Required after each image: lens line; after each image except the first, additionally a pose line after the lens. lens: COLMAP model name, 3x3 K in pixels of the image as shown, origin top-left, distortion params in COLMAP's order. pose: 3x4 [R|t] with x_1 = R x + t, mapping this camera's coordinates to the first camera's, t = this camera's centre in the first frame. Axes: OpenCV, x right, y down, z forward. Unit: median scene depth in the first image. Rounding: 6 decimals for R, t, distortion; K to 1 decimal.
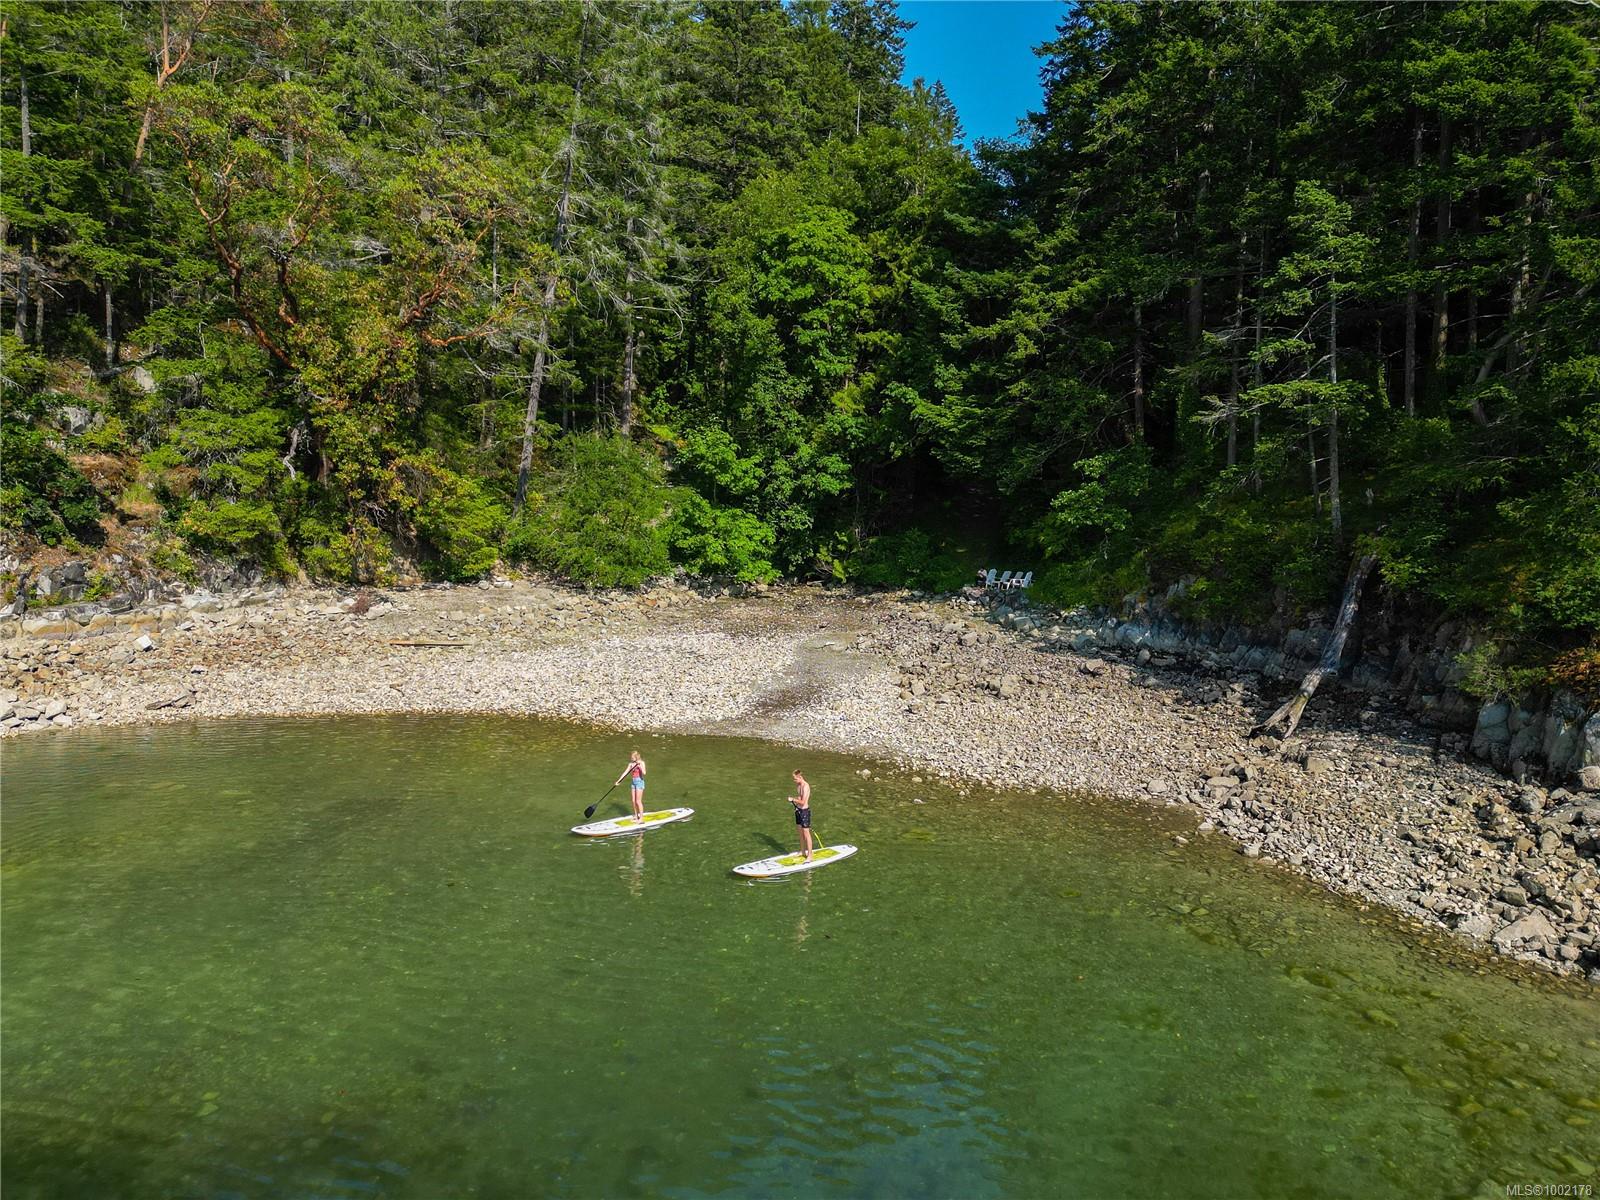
lens RADIAL K [[1117.9, 0, 772.4], [0, 1117.9, 601.7], [0, 0, 1]] dist [0.090526, -0.100208]
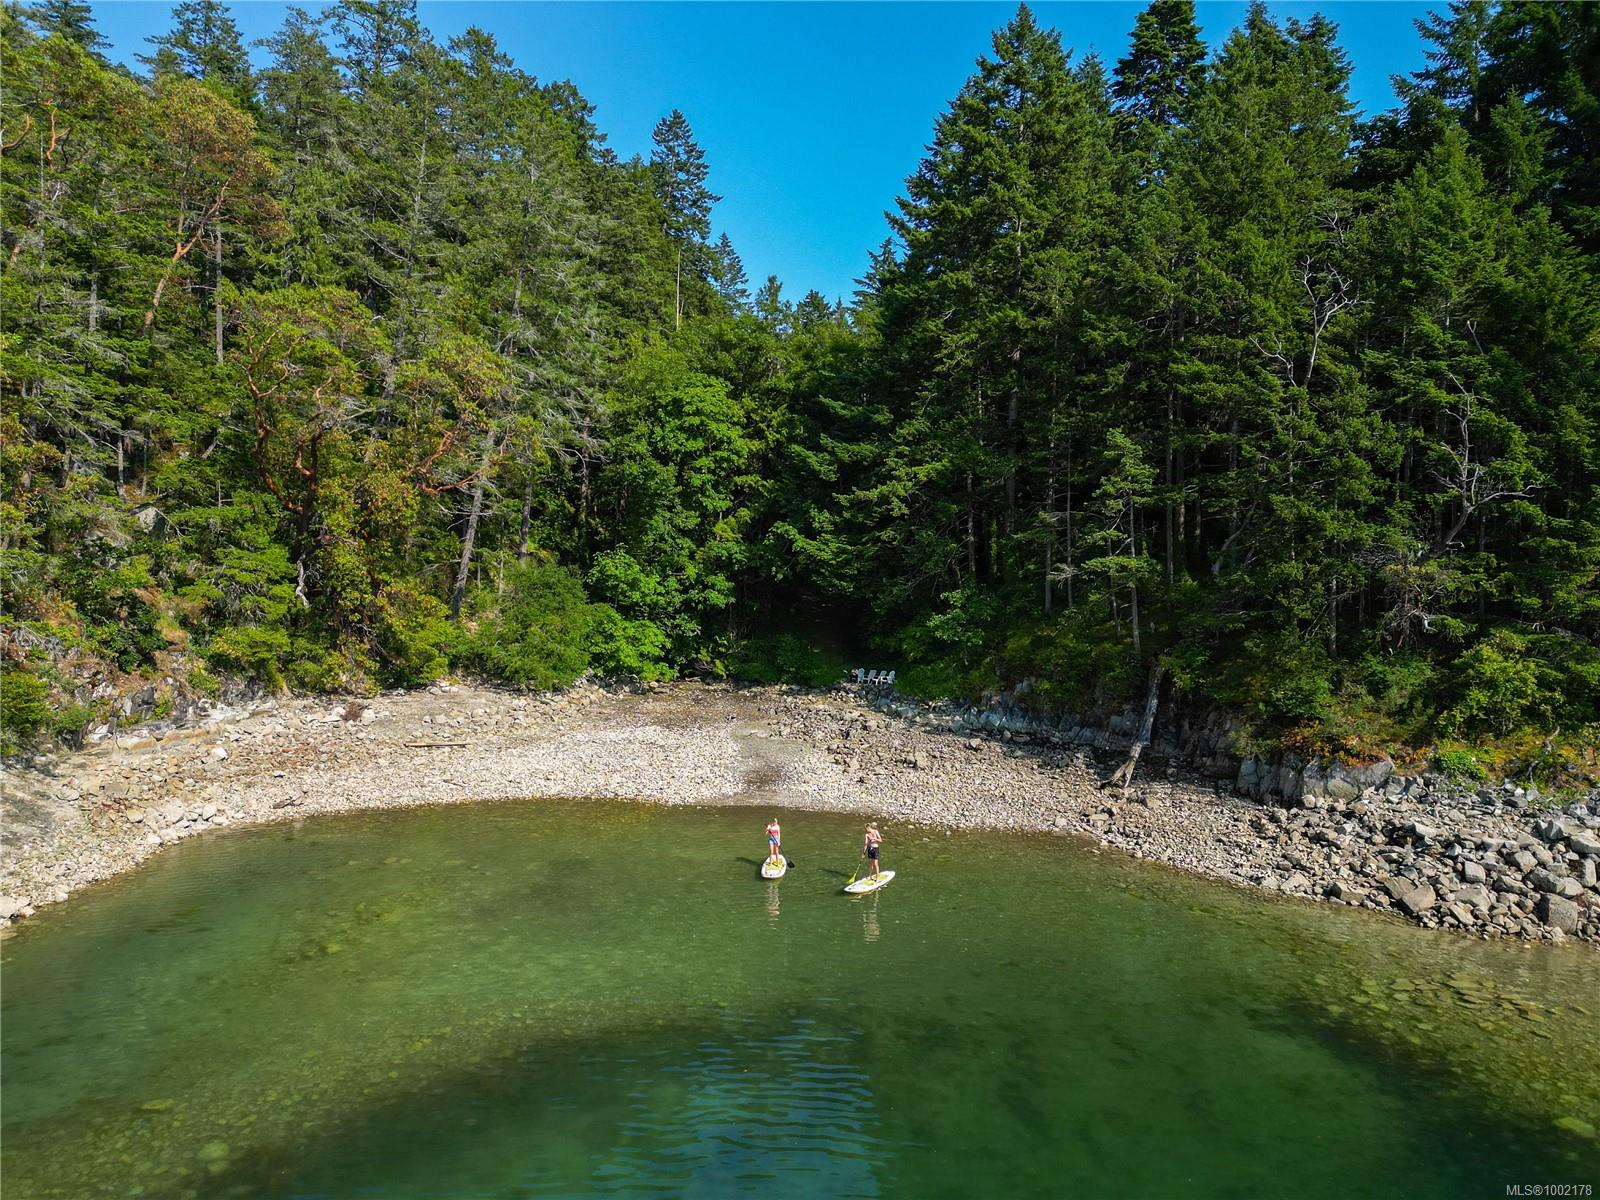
lens RADIAL K [[1130.9, 0, 765.5], [0, 1130.9, 599.7], [0, 0, 1]] dist [0.126396, -0.215219]
pose [[0.967758, -0.004180, 0.251848, -0.262201], [0.021194, 0.997668, -0.064882, -0.028745], [-0.250990, 0.068127, 0.965589, -0.257379]]
